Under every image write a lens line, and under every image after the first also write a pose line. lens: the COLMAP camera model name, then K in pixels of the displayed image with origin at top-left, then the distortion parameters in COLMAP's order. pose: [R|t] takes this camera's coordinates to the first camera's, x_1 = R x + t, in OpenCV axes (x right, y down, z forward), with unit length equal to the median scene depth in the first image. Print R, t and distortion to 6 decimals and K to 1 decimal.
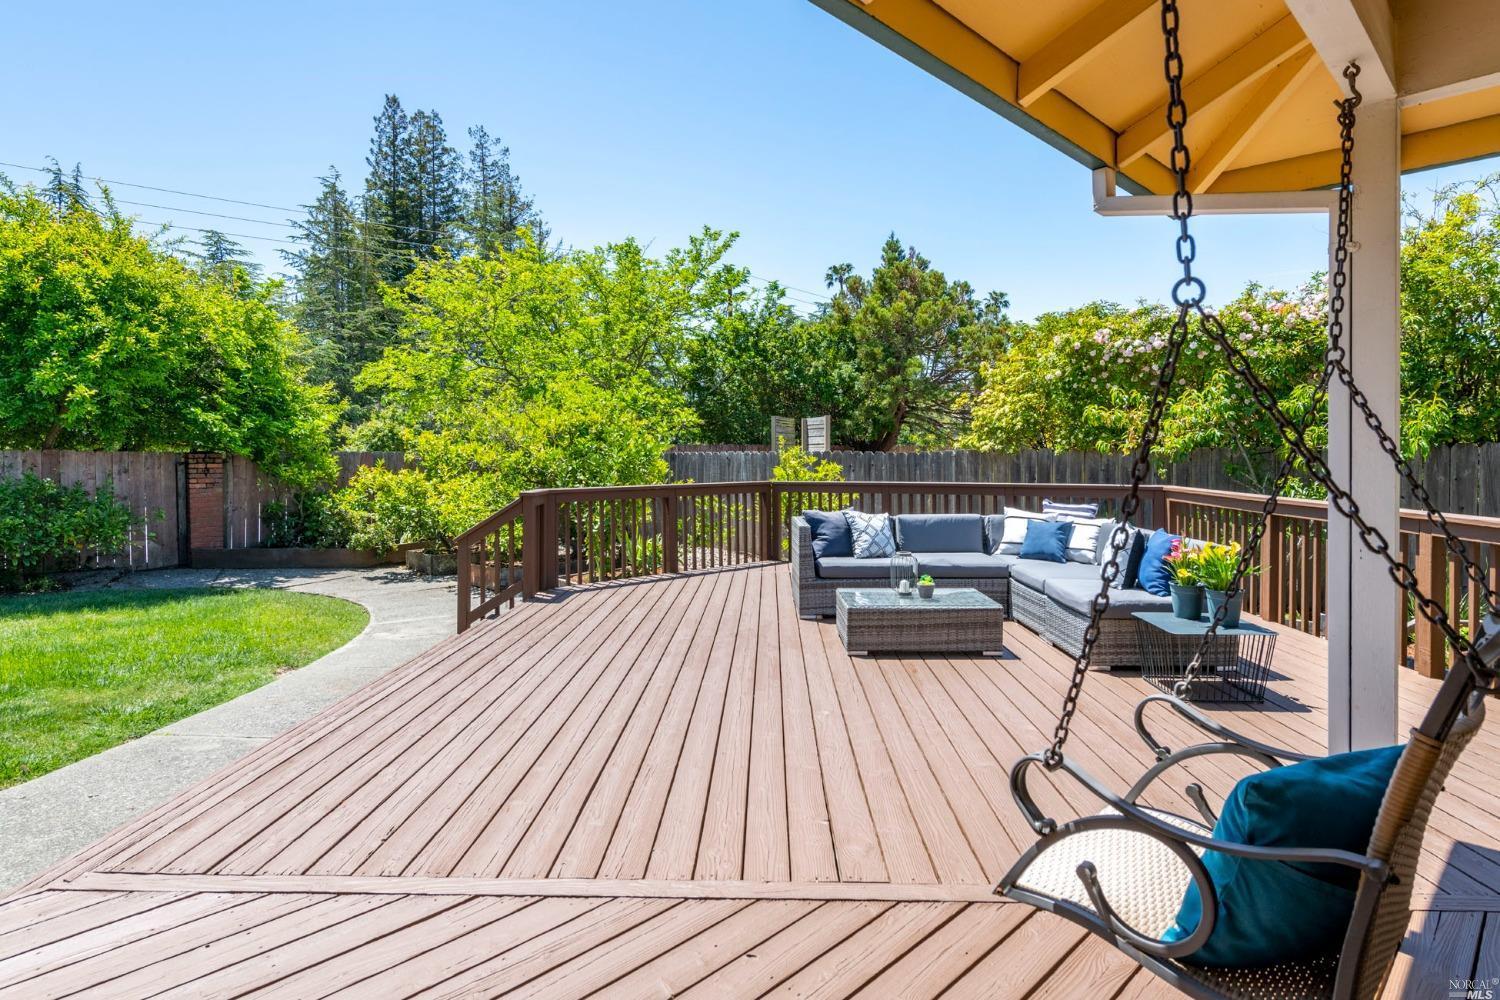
lens RADIAL K [[829.8, 0, 742.8], [0, 829.8, 453.1], [0, 0, 1]] dist [-0.002373, -0.001422]
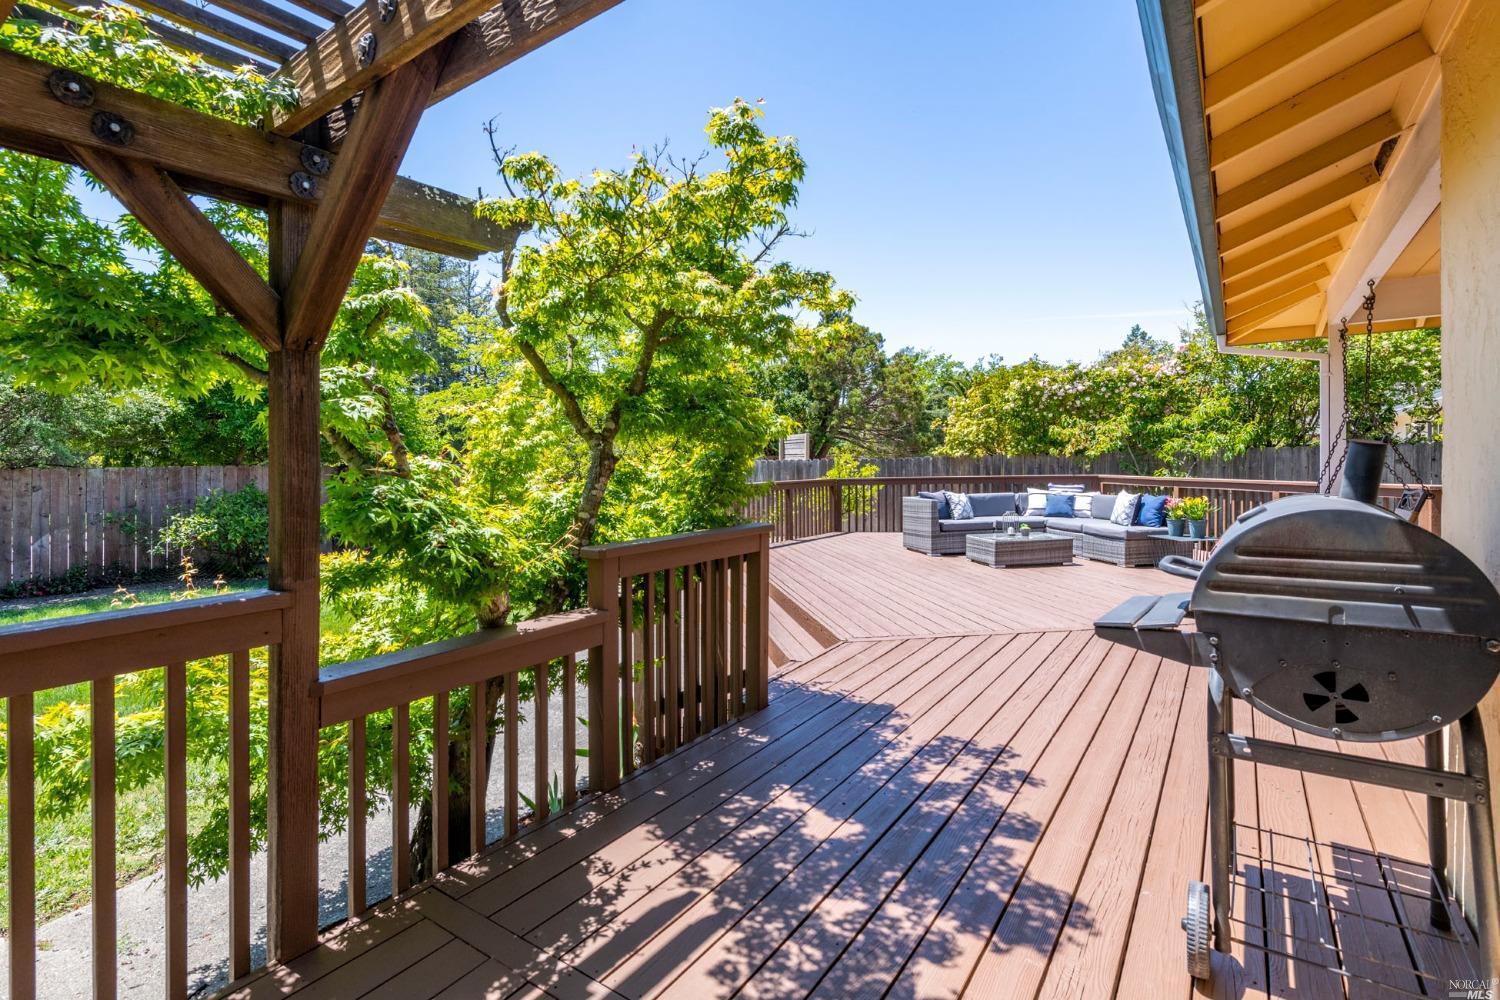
lens RADIAL K [[715.6, 0, 740.6], [0, 715.6, 463.8], [0, 0, 1]] dist [0.000934, -0.000844]
pose [[0.982961, -0.014511, 0.183239, -0.393978], [0.014613, 0.999893, 0.000791, 0.004892], [-0.183231, 0.001900, 0.983068, -0.240611]]
